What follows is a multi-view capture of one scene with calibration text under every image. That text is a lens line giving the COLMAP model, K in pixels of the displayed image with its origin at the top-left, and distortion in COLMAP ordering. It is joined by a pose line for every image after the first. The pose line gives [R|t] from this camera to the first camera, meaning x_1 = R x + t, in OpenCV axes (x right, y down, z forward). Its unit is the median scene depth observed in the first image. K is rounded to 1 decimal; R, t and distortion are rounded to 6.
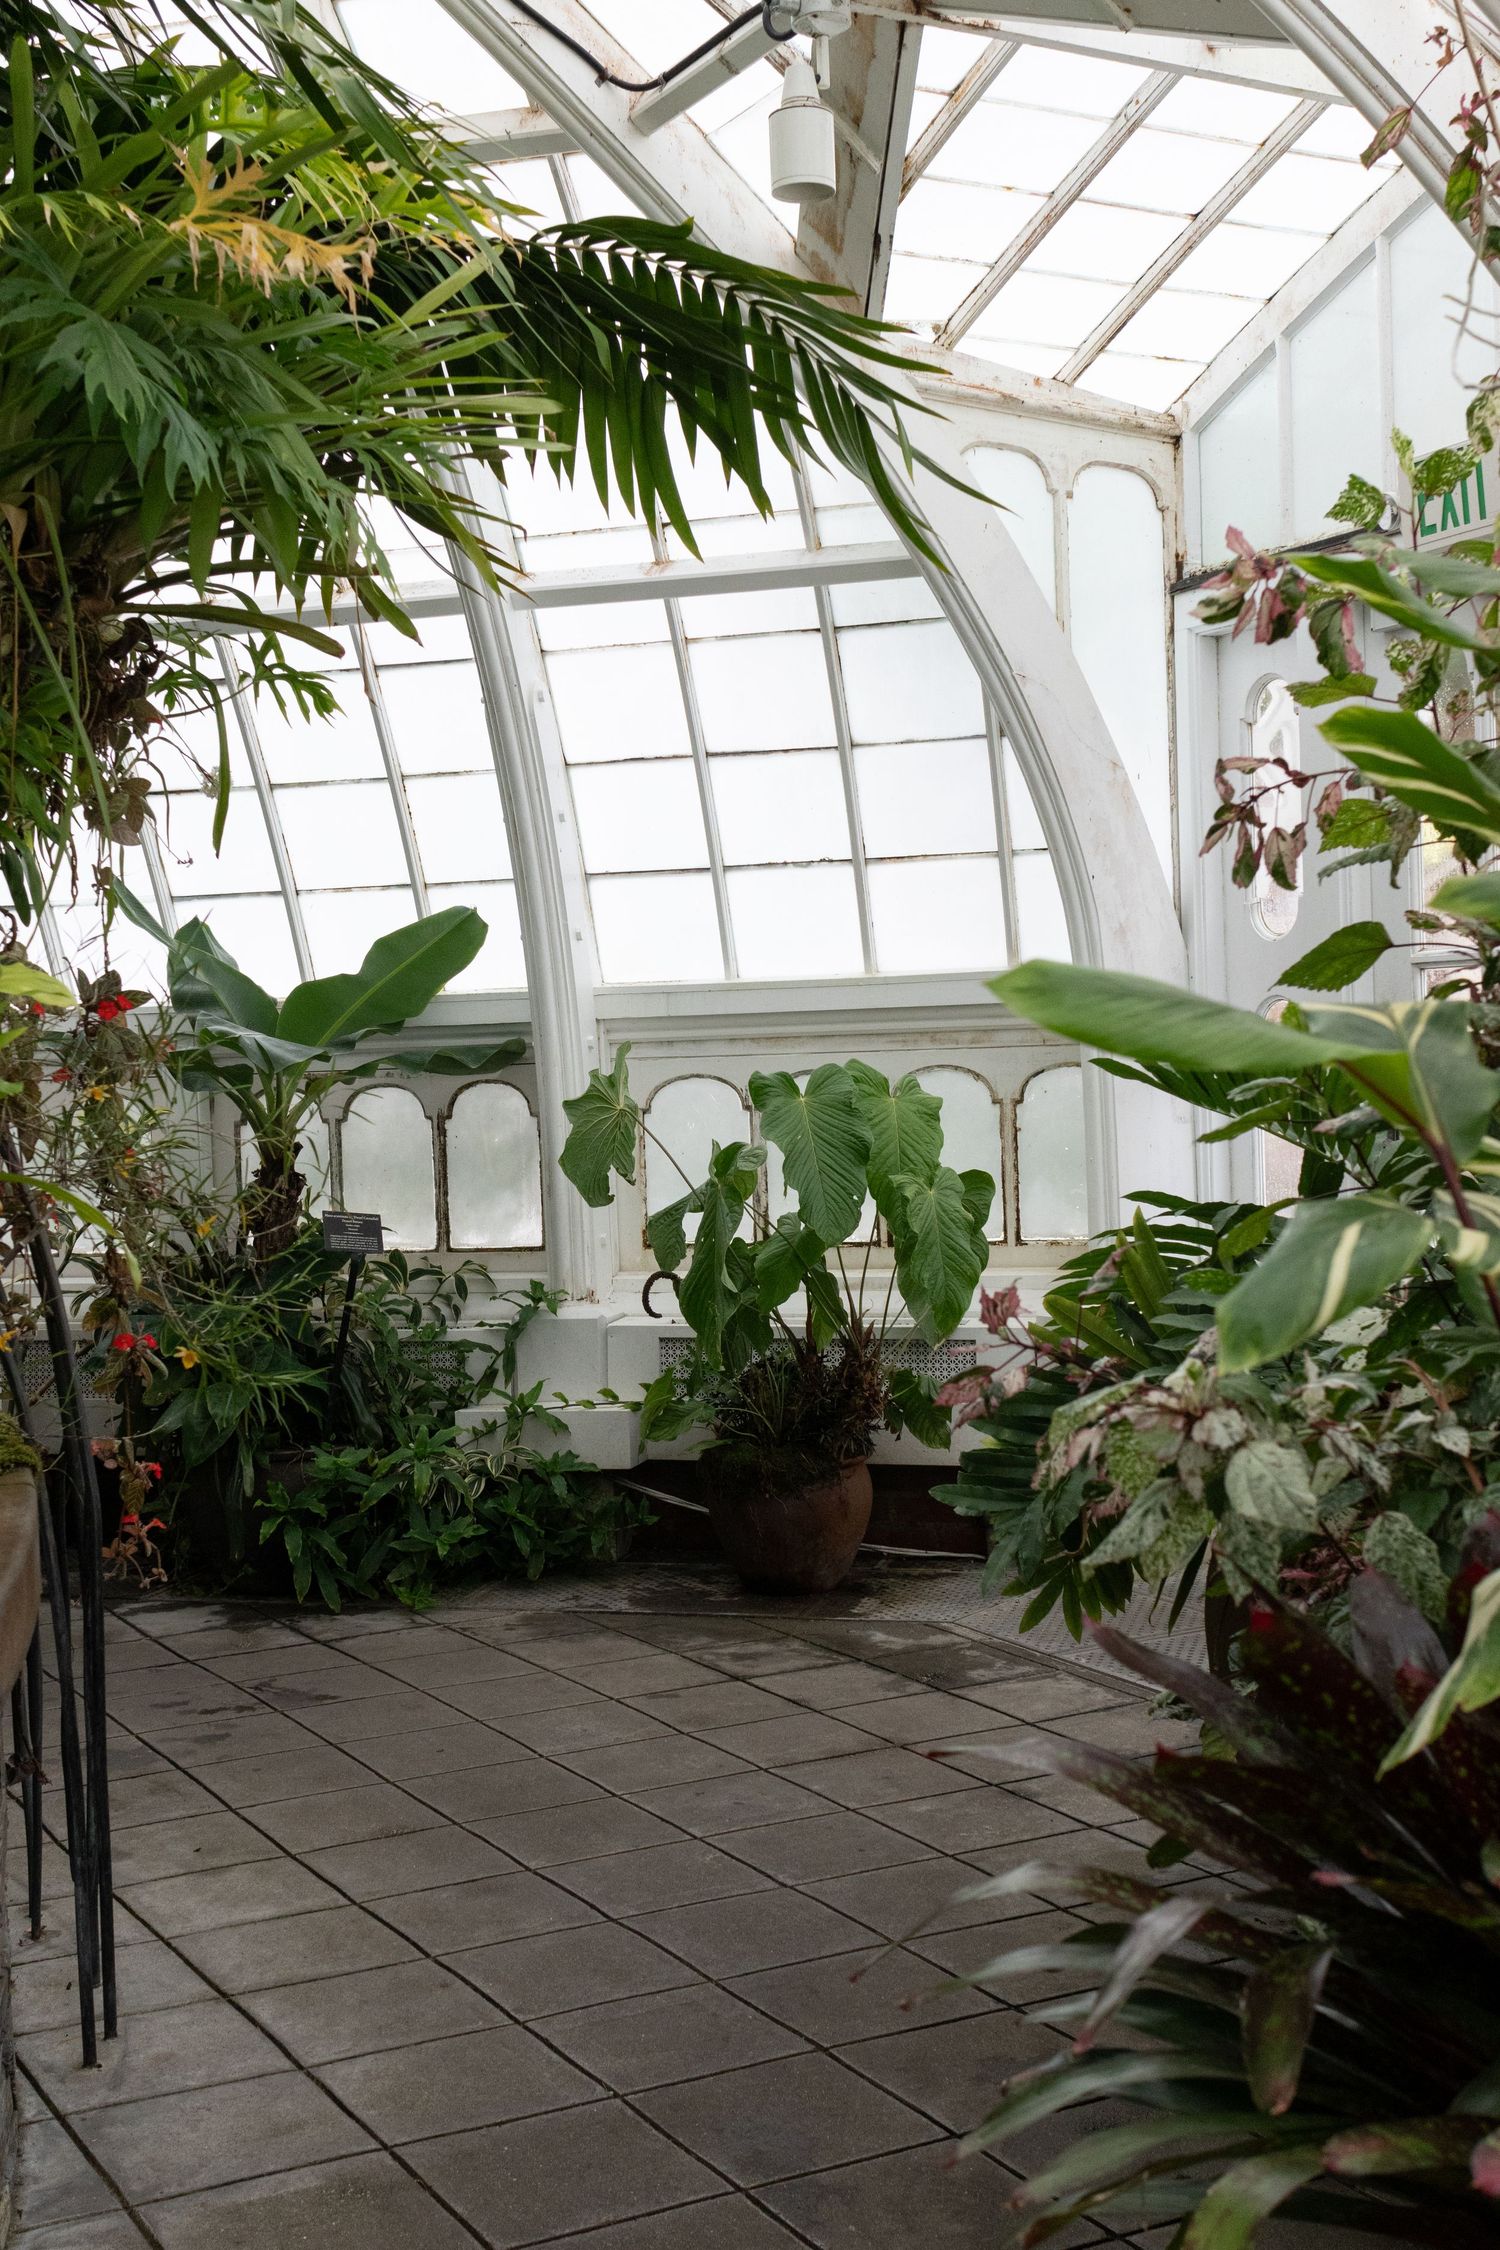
lens RADIAL K [[2483.0, 0, 750.0], [0, 2483.0, 1125.0], [0, 0, 1]] dist [0.005292, -0.004202]
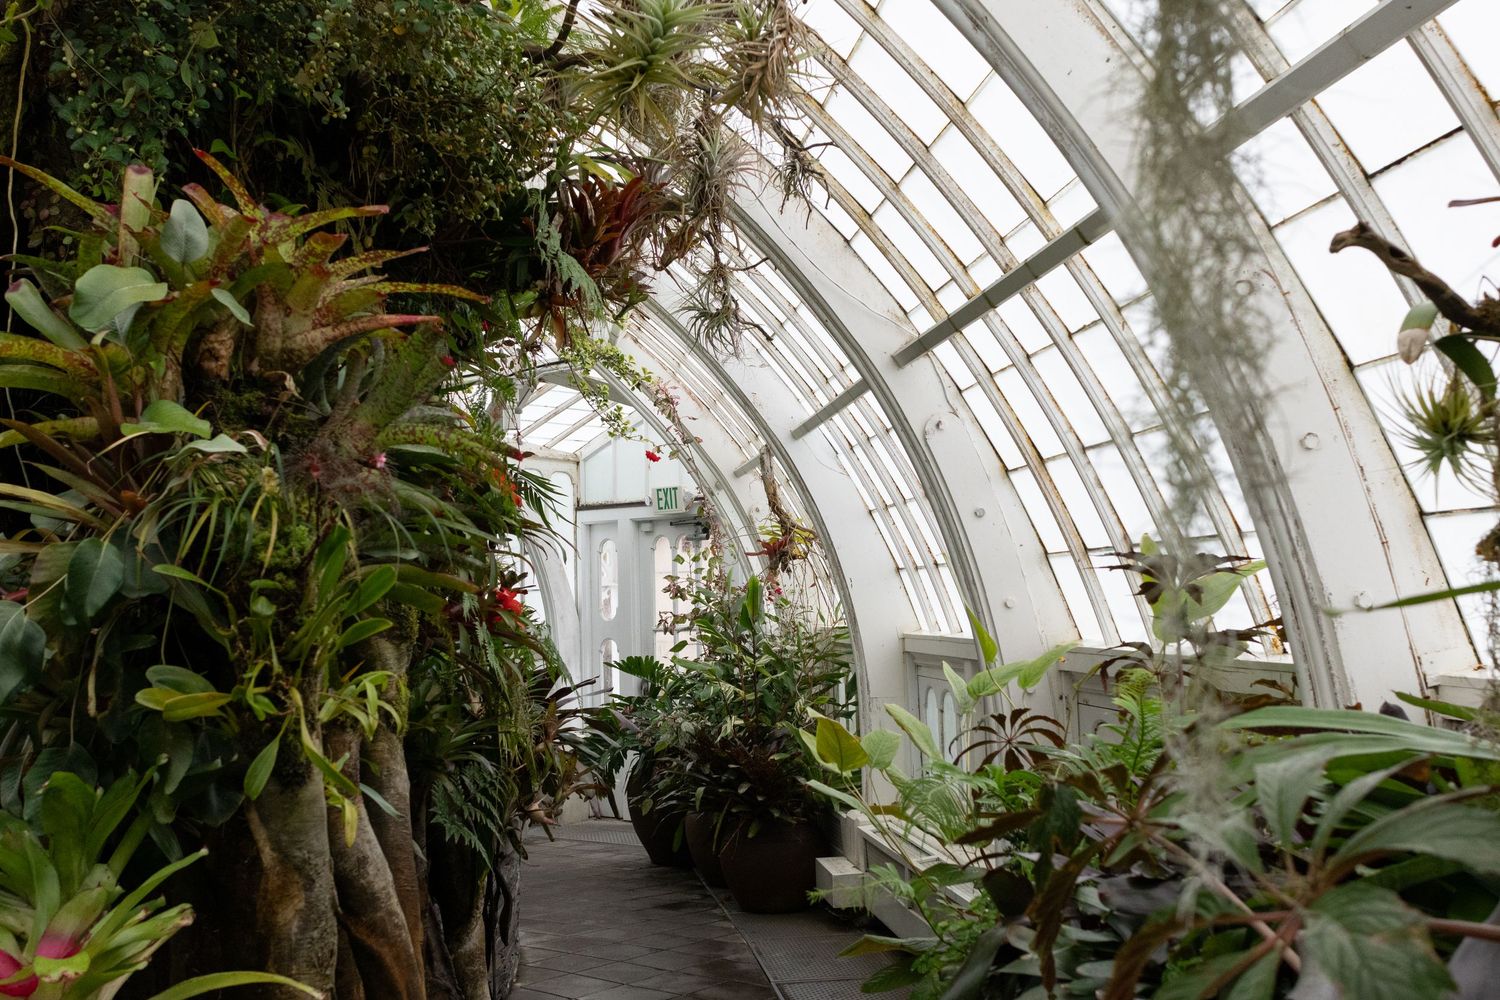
lens RADIAL K [[1655.4, 0, 750.0], [0, 1655.4, 500.0], [0, 0, 1]] dist [0.005292, -0.004202]
pose [[0.925542, 0.035872, 0.376942, -0.711927], [0.006257, 0.993918, -0.109949, 0.009877], [-0.378593, 0.104121, 0.919688, -1.736586]]
